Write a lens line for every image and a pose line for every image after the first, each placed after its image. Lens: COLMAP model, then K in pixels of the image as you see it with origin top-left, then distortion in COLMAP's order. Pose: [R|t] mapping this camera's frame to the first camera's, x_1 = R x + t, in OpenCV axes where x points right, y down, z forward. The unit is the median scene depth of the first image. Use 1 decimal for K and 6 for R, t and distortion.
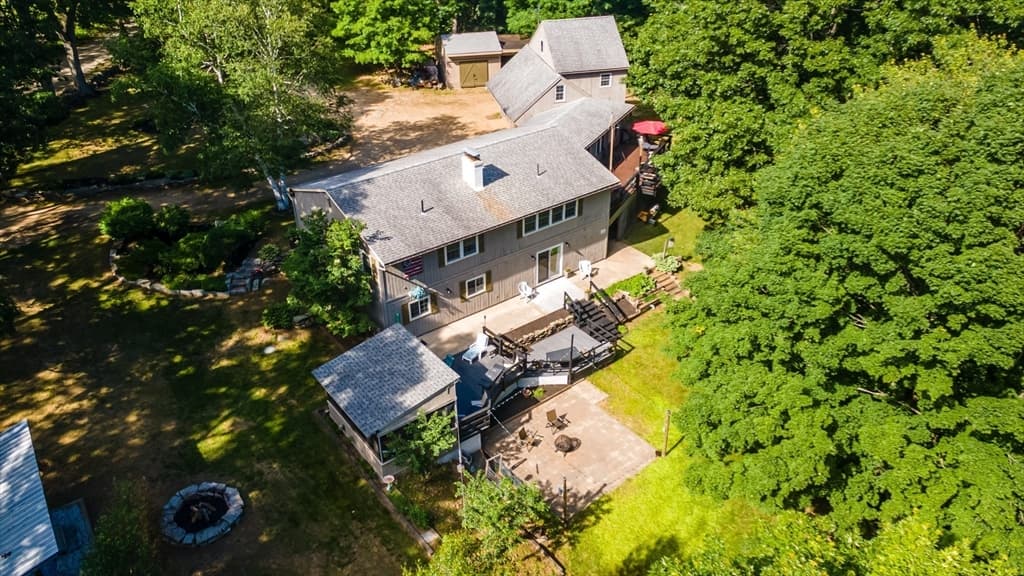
lens RADIAL K [[715.0, 0, 511.1], [0, 715.0, 288.6], [0, 0, 1]] dist [0.032402, -0.001886]
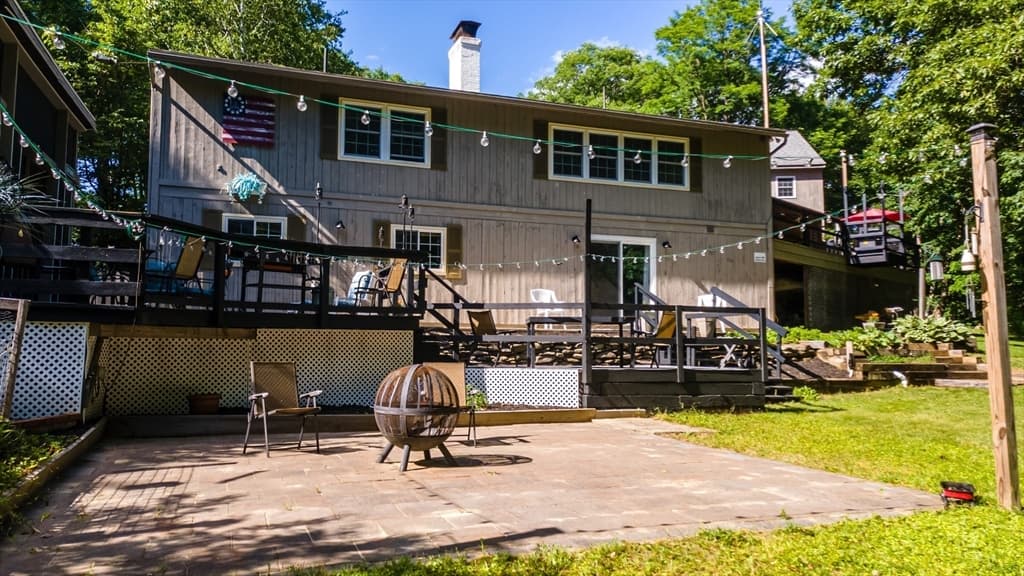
lens RADIAL K [[715.0, 0, 514.0], [0, 715.0, 329.2], [0, 0, 1]] dist [0.032402, -0.001886]
pose [[0.949930, -0.009416, -0.312322, 0.130918], [-0.170996, 0.820923, -0.544836, 0.245762], [0.261522, 0.570961, 0.778209, 0.676390]]
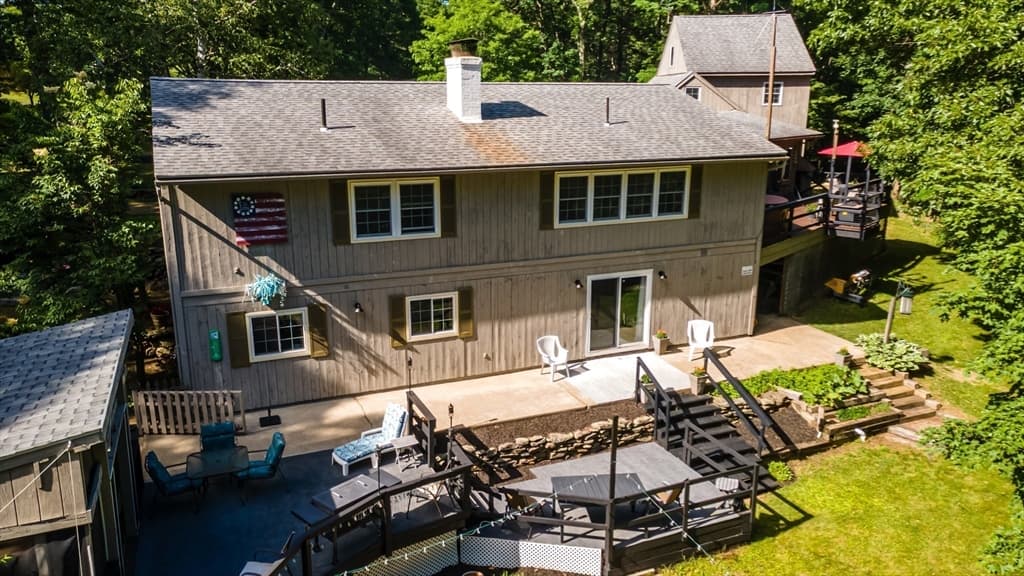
lens RADIAL K [[715.0, 0, 513.9], [0, 715.0, 297.3], [0, 0, 1]] dist [0.032402, -0.001886]
pose [[0.968203, 0.071463, -0.239742, 0.100806], [-0.137685, 0.952349, -0.272164, 0.094504], [0.208868, 0.296519, 0.931907, 0.563664]]
